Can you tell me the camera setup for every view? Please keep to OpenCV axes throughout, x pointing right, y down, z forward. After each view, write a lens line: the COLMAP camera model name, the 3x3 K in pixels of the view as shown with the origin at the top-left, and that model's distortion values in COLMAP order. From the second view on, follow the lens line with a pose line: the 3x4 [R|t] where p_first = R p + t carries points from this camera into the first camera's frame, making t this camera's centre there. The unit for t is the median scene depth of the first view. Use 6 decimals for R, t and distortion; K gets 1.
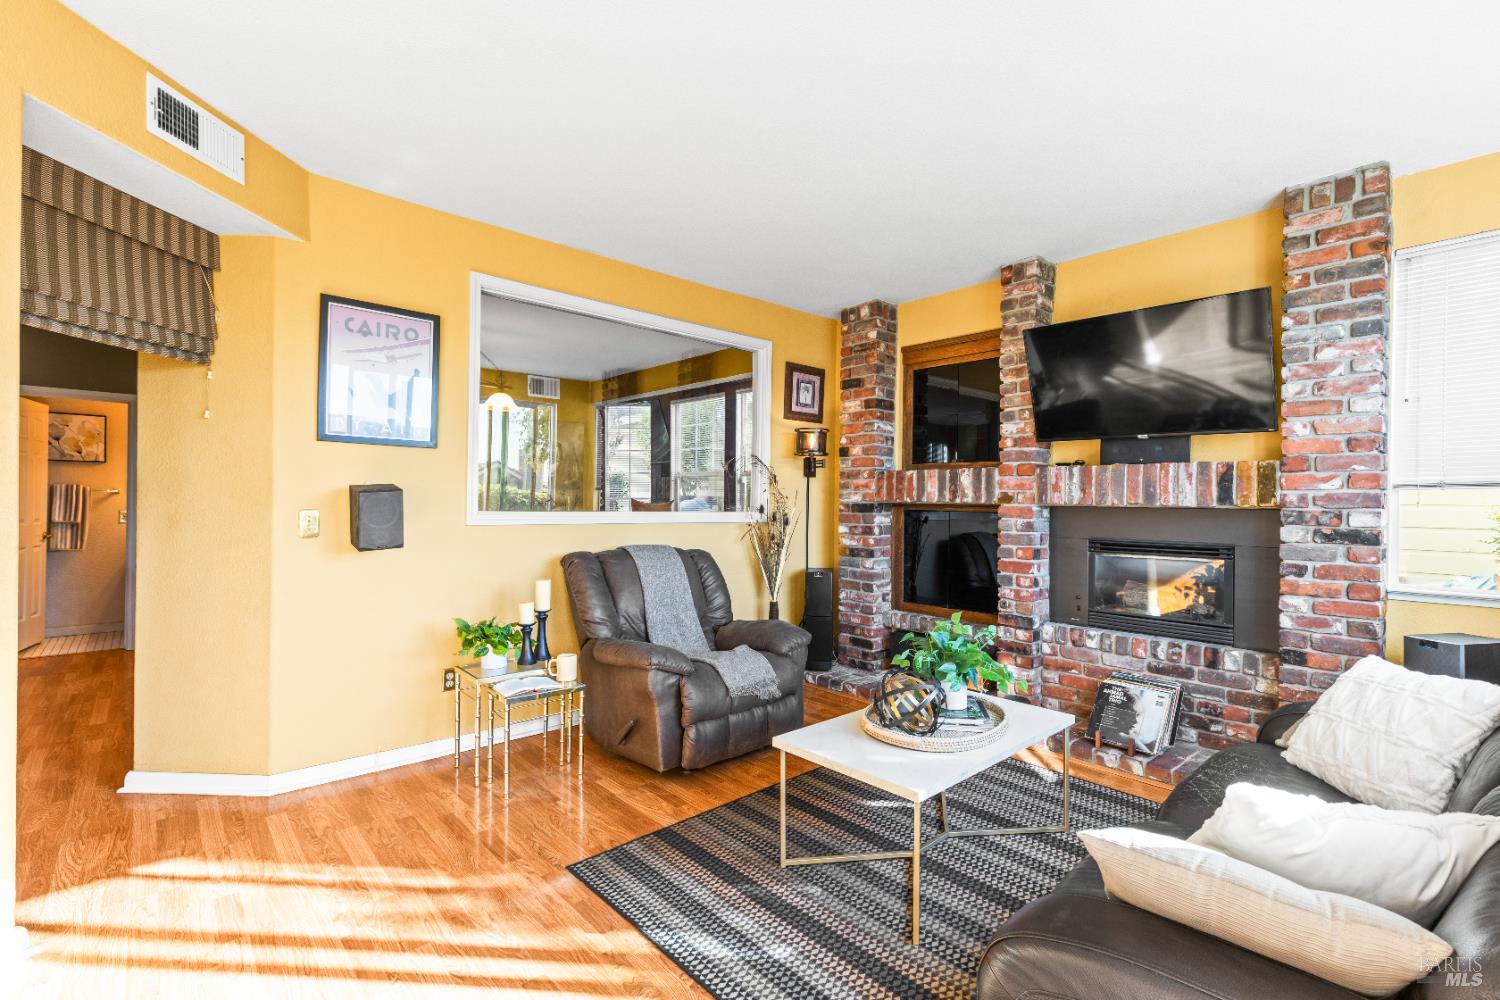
lens RADIAL K [[674.0, 0, 750.2], [0, 674.0, 501.1], [0, 0, 1]] dist [0.008270, -0.002618]
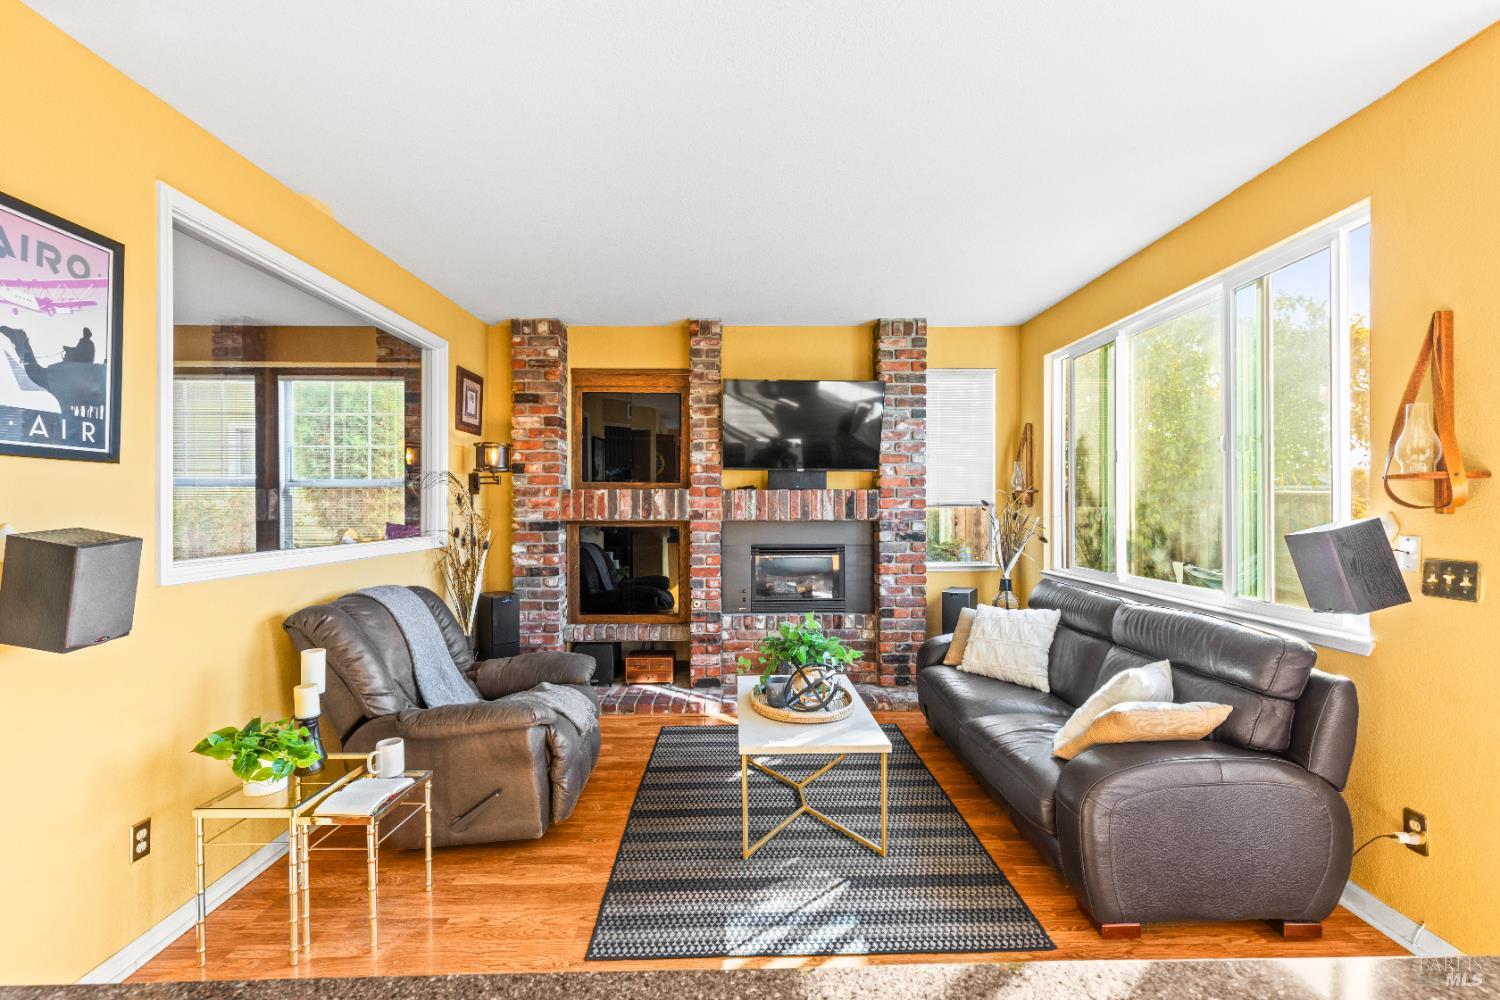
lens RADIAL K [[674.0, 0, 748.5], [0, 674.0, 504.8], [0, 0, 1]] dist [0.008270, -0.002618]
pose [[0.655264, -0.015012, 0.755251, -0.544529], [0.010066, 0.999887, 0.011141, -0.041935], [-0.755333, 0.000302, 0.655342, 0.177809]]
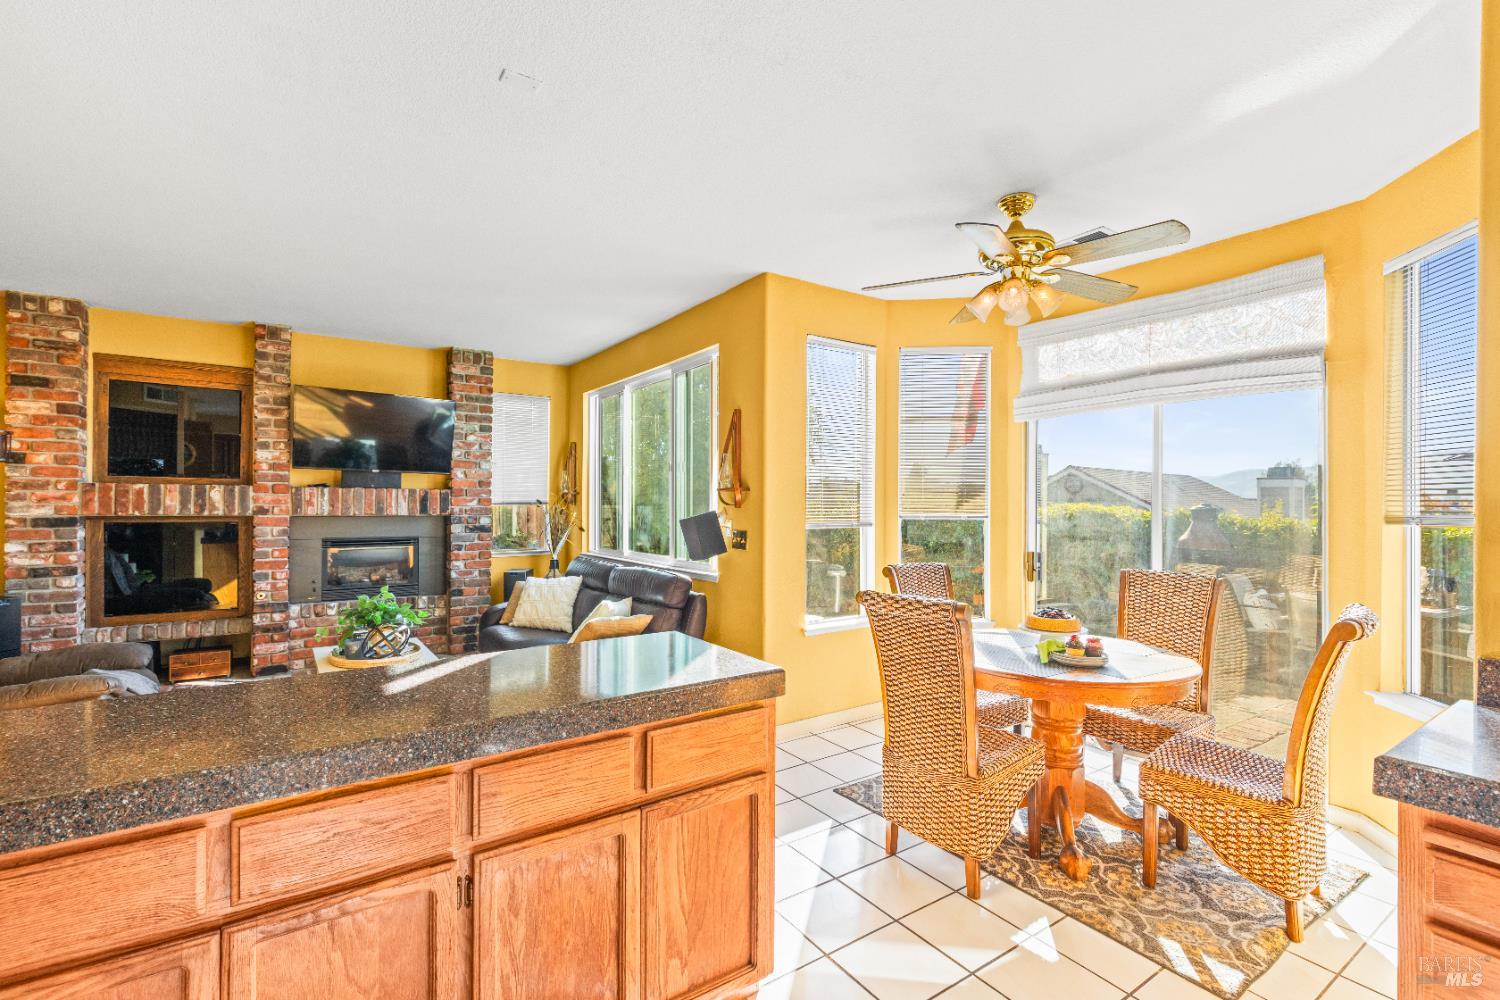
lens RADIAL K [[674.0, 0, 752.3], [0, 674.0, 504.8], [0, 0, 1]] dist [0.008270, -0.002618]
pose [[0.123506, -0.011489, 0.992277, -0.885977], [-0.004946, 0.999913, 0.012193, -0.041803], [-0.992332, -0.006414, 0.123438, -0.064108]]
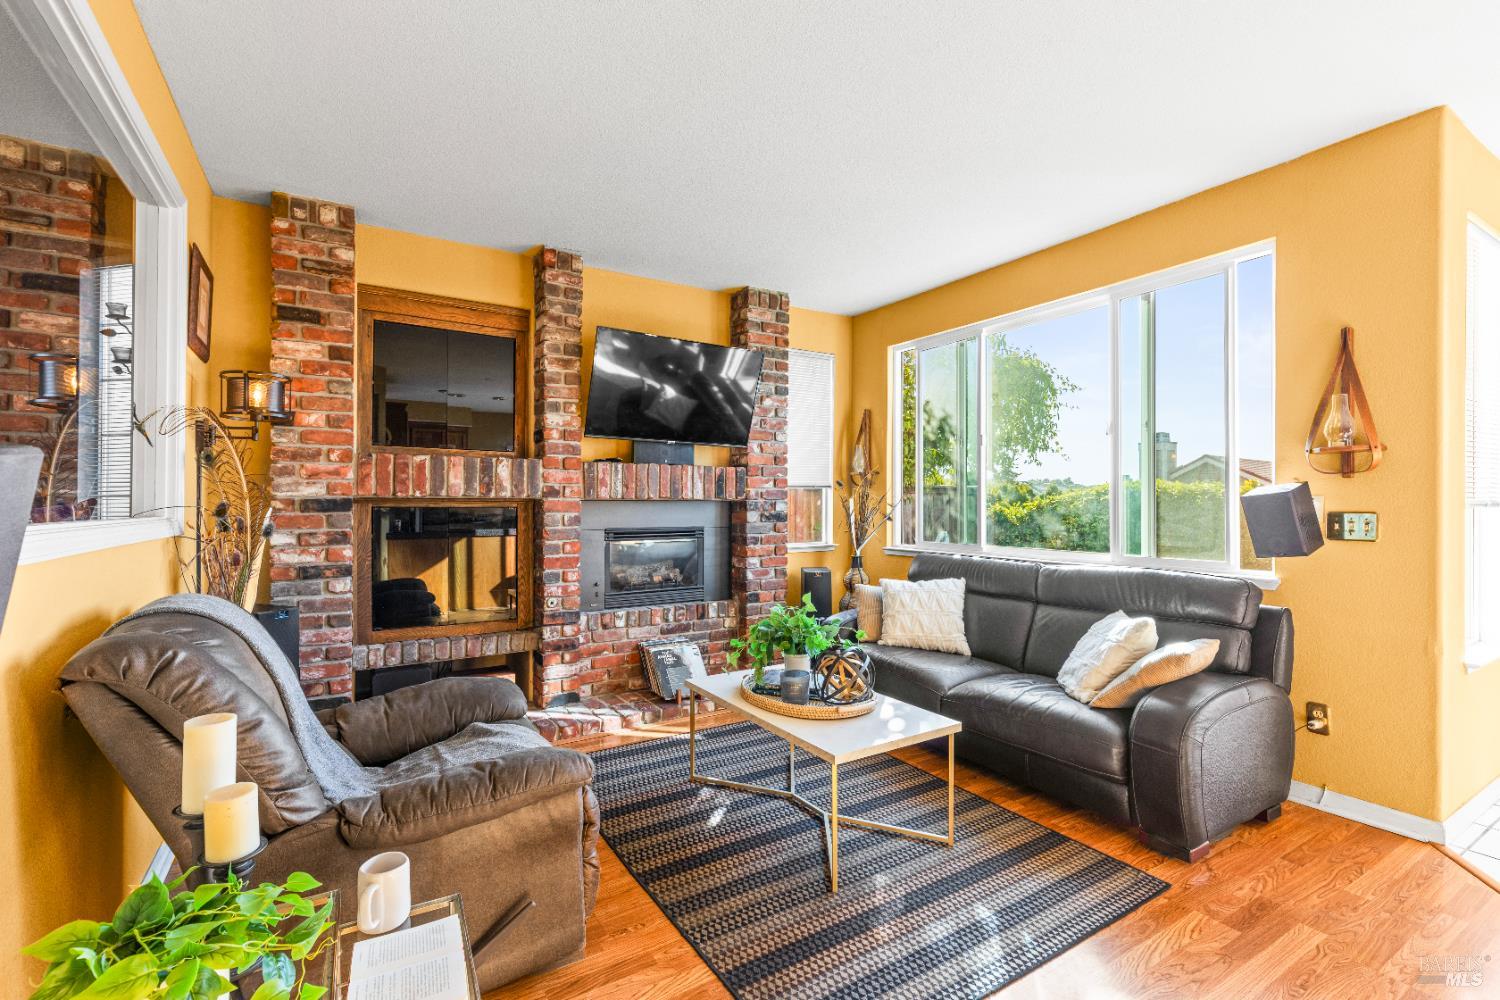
lens RADIAL K [[674.0, 0, 748.5], [0, 674.0, 500.2], [0, 0, 1]] dist [0.008270, -0.002618]
pose [[0.173487, -0.008737, 0.984797, -0.608385], [-0.000941, 0.999959, 0.009037, -0.002096], [-0.984836, -0.002495, 0.173471, 0.662091]]
